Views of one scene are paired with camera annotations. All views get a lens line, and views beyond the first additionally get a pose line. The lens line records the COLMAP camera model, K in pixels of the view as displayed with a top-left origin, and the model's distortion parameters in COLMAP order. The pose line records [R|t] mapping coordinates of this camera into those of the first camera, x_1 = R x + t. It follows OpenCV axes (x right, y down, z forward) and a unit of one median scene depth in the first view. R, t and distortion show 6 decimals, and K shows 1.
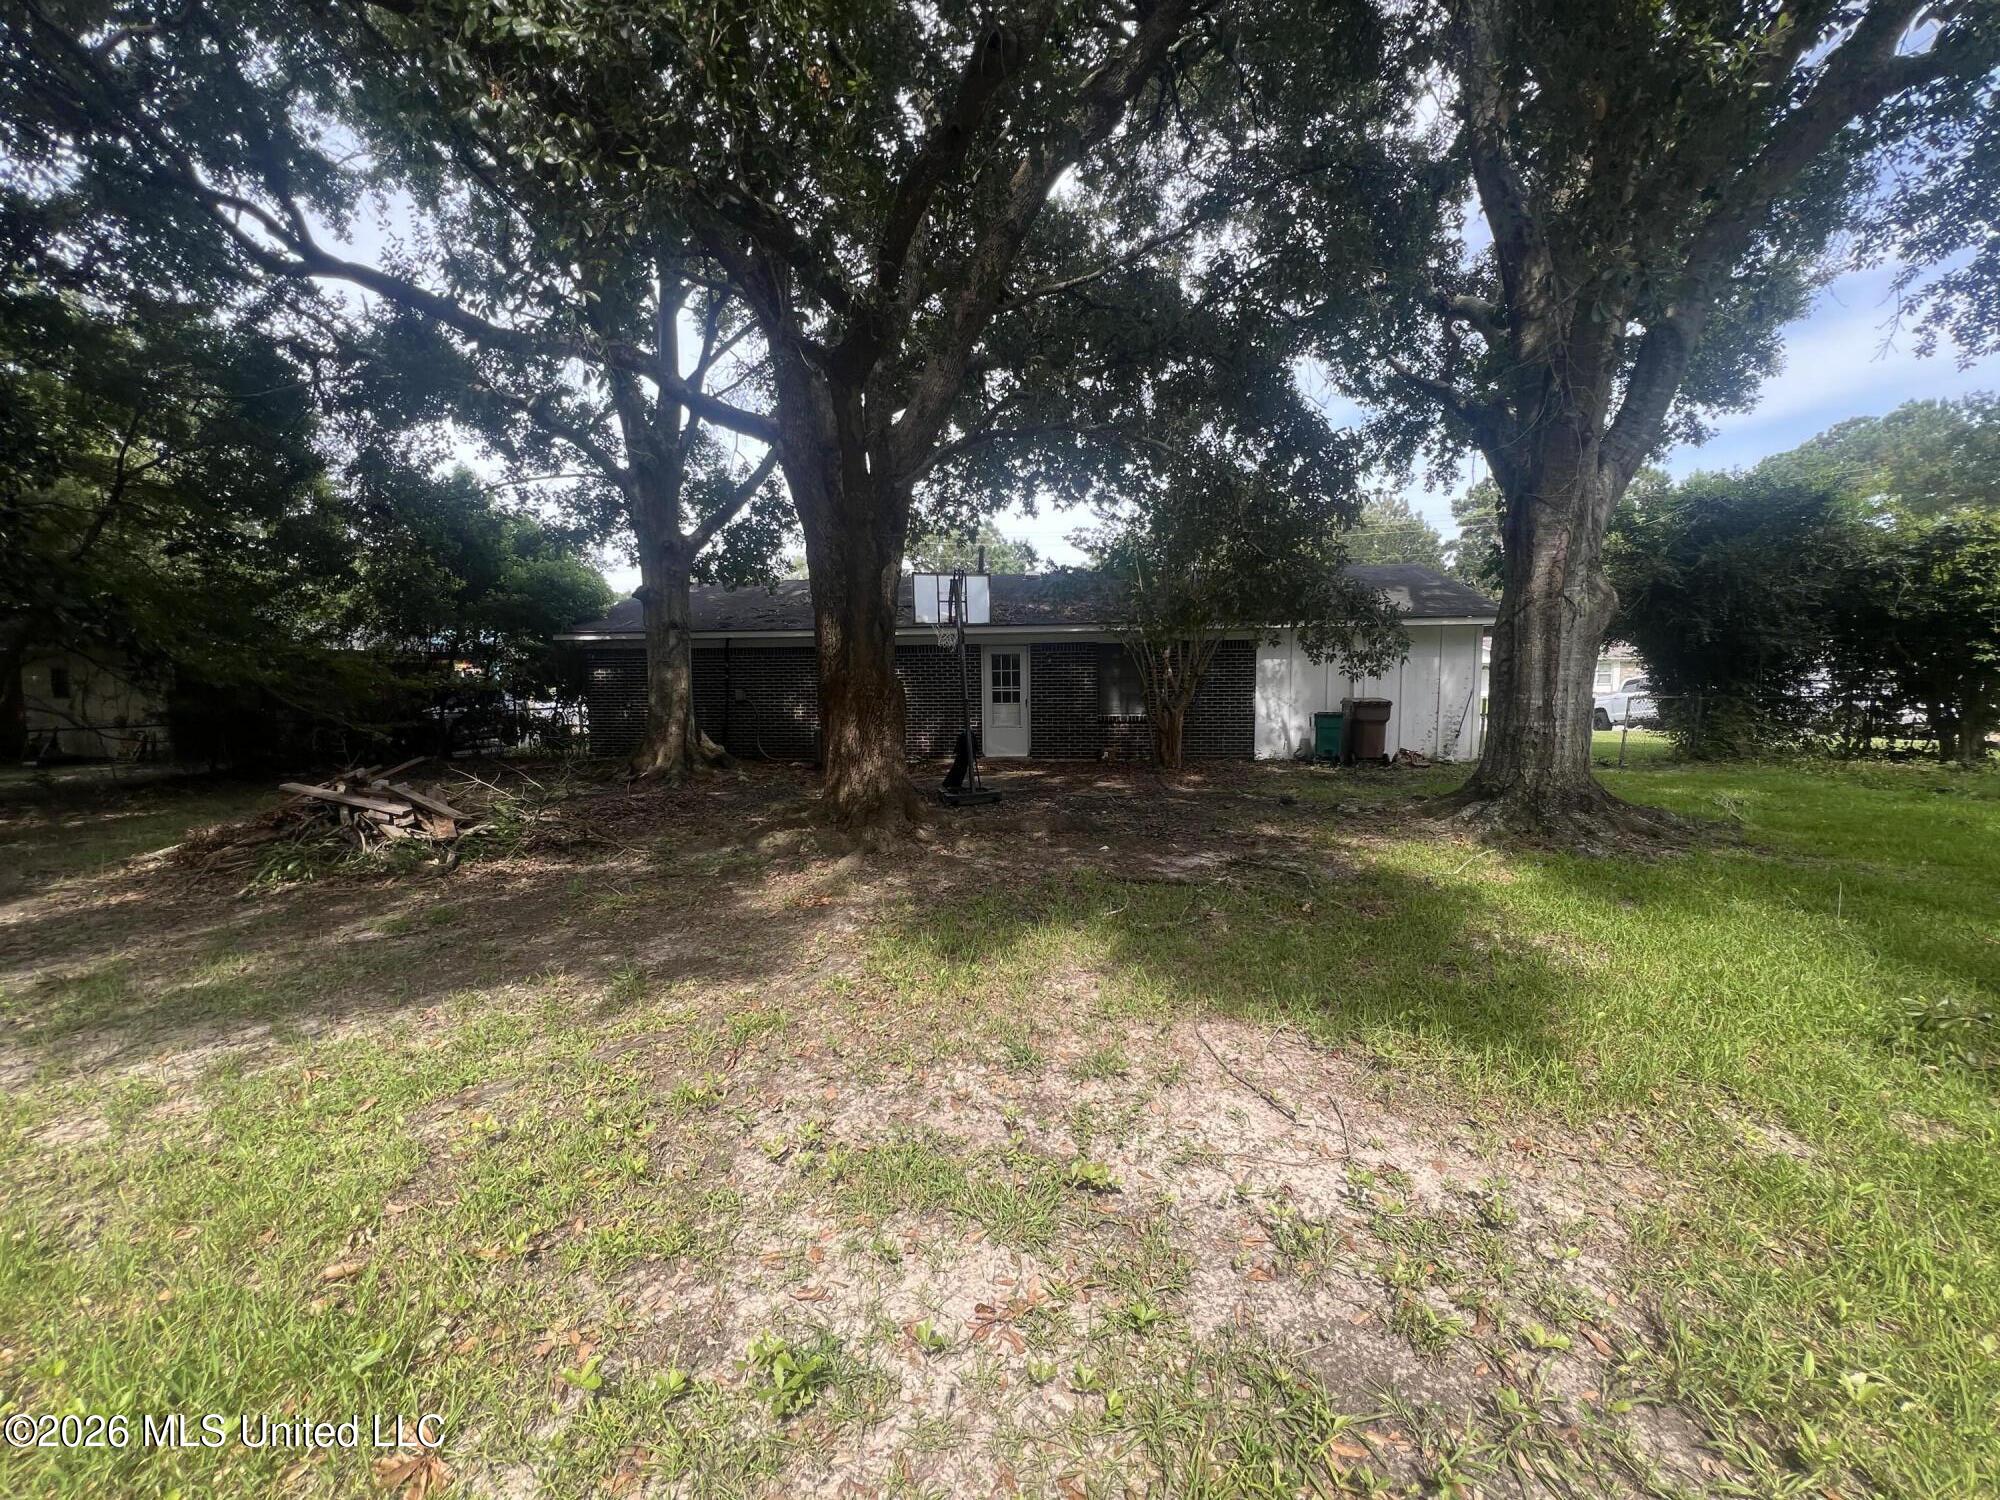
lens RADIAL K [[804.6, 0, 1005.9], [0, 804.6, 753.9], [0, 0, 1]] dist [-0.002130, -0.000018]
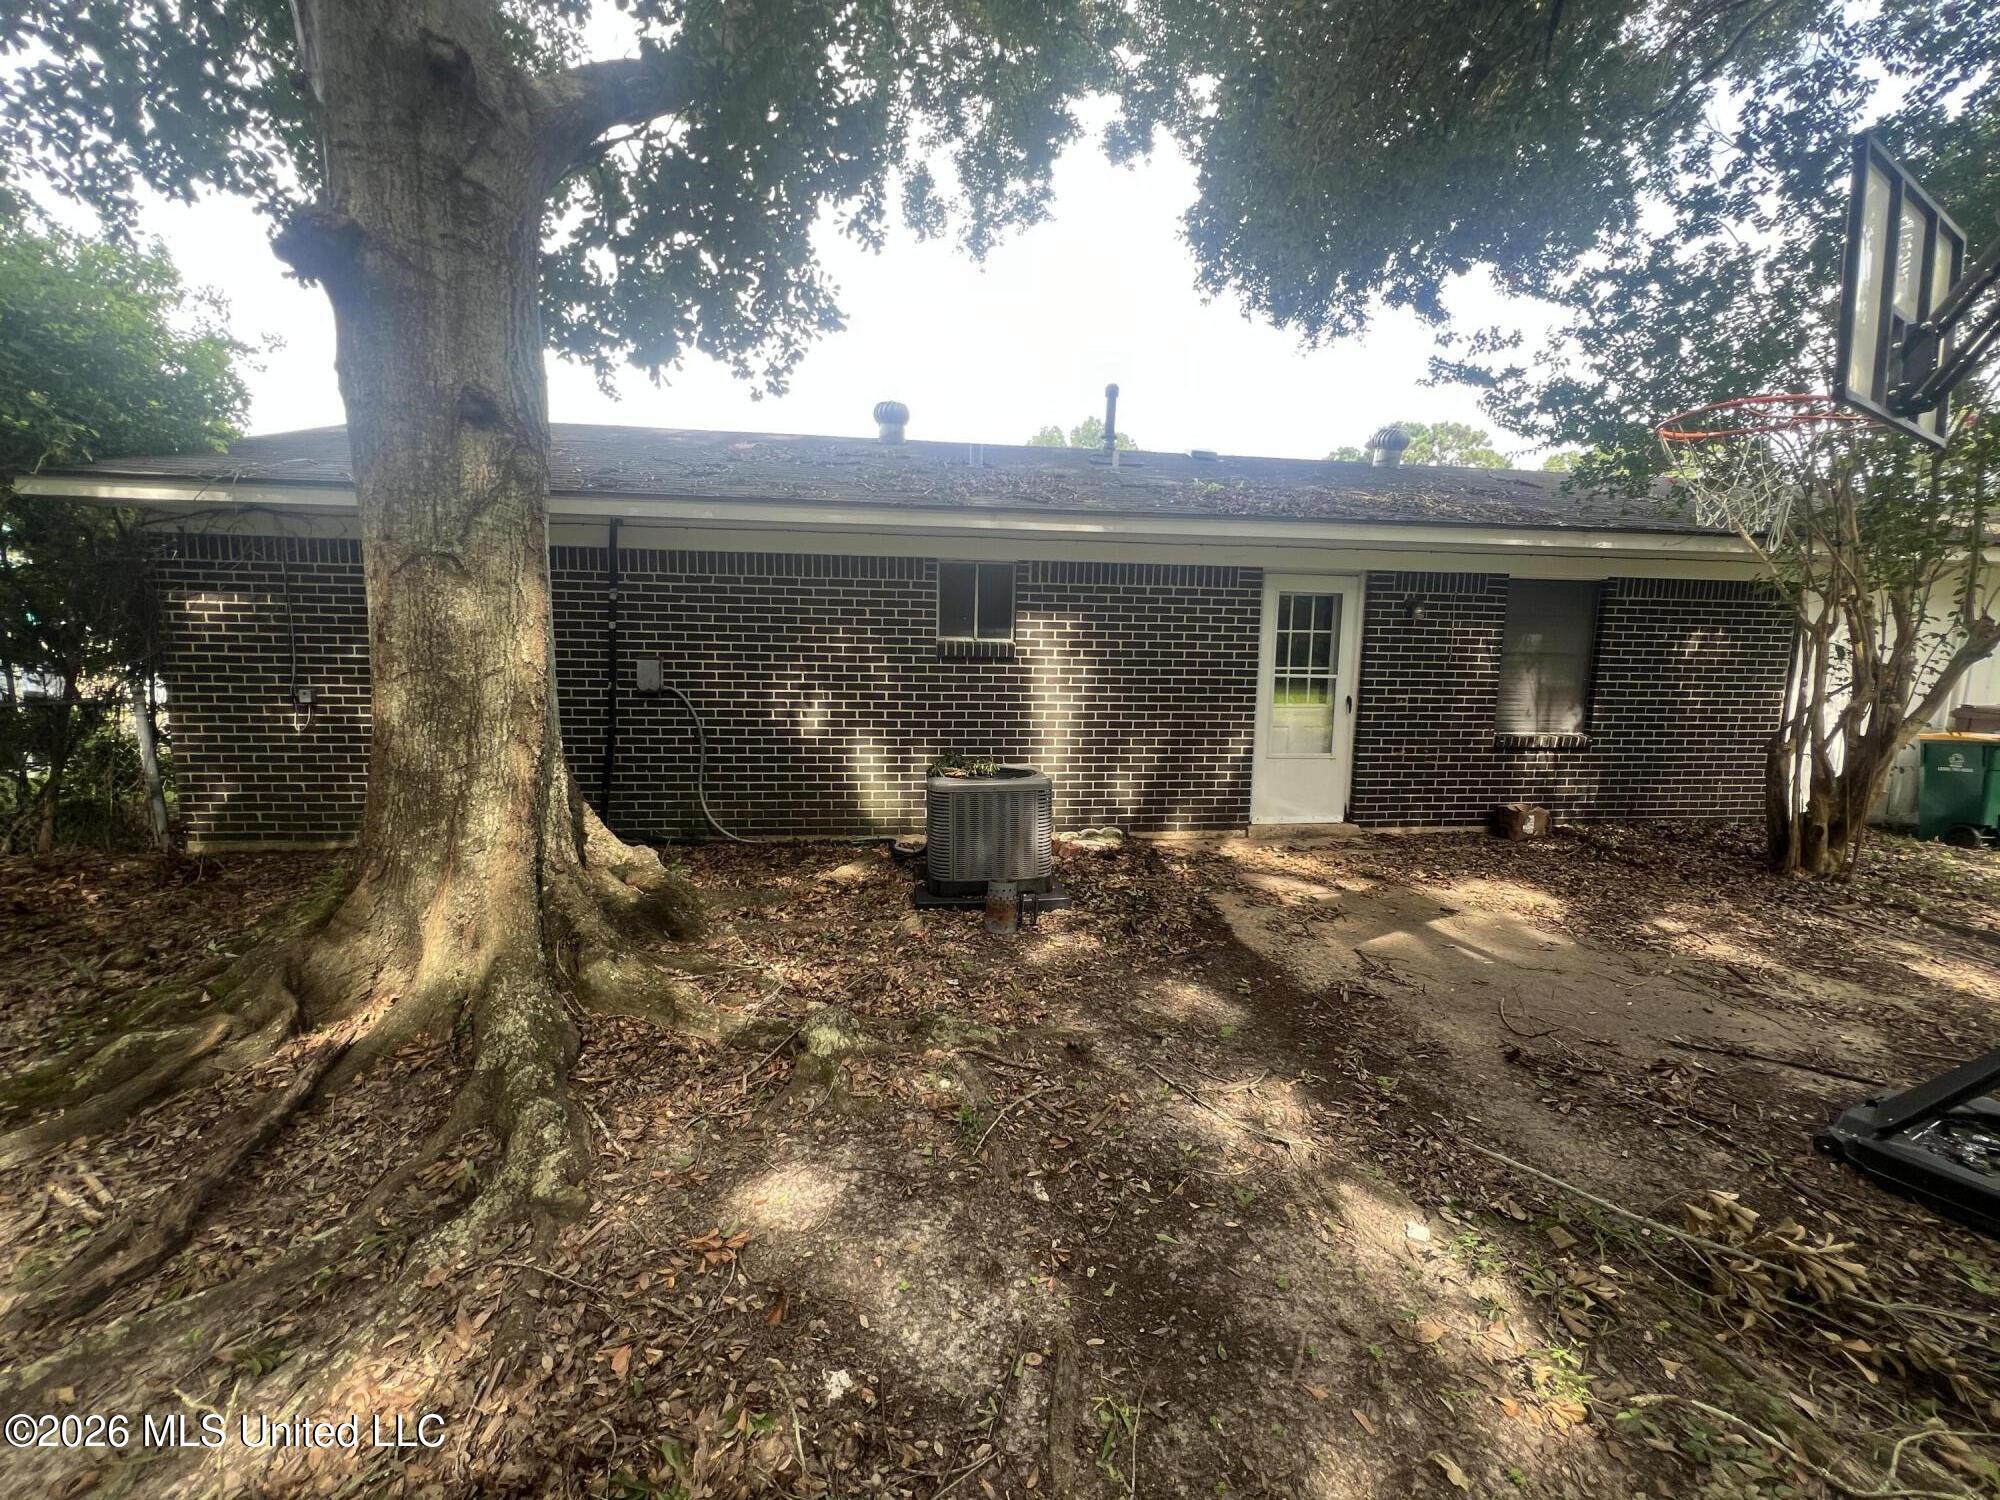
lens RADIAL K [[804.6, 0, 993.0], [0, 804.6, 741.4], [0, 0, 1]] dist [-0.002130, -0.000018]
pose [[0.967147, -0.003617, 0.254191, -0.283239], [-0.003946, 0.999565, 0.029235, -0.056320], [-0.254186, -0.029277, 0.966712, 0.623576]]
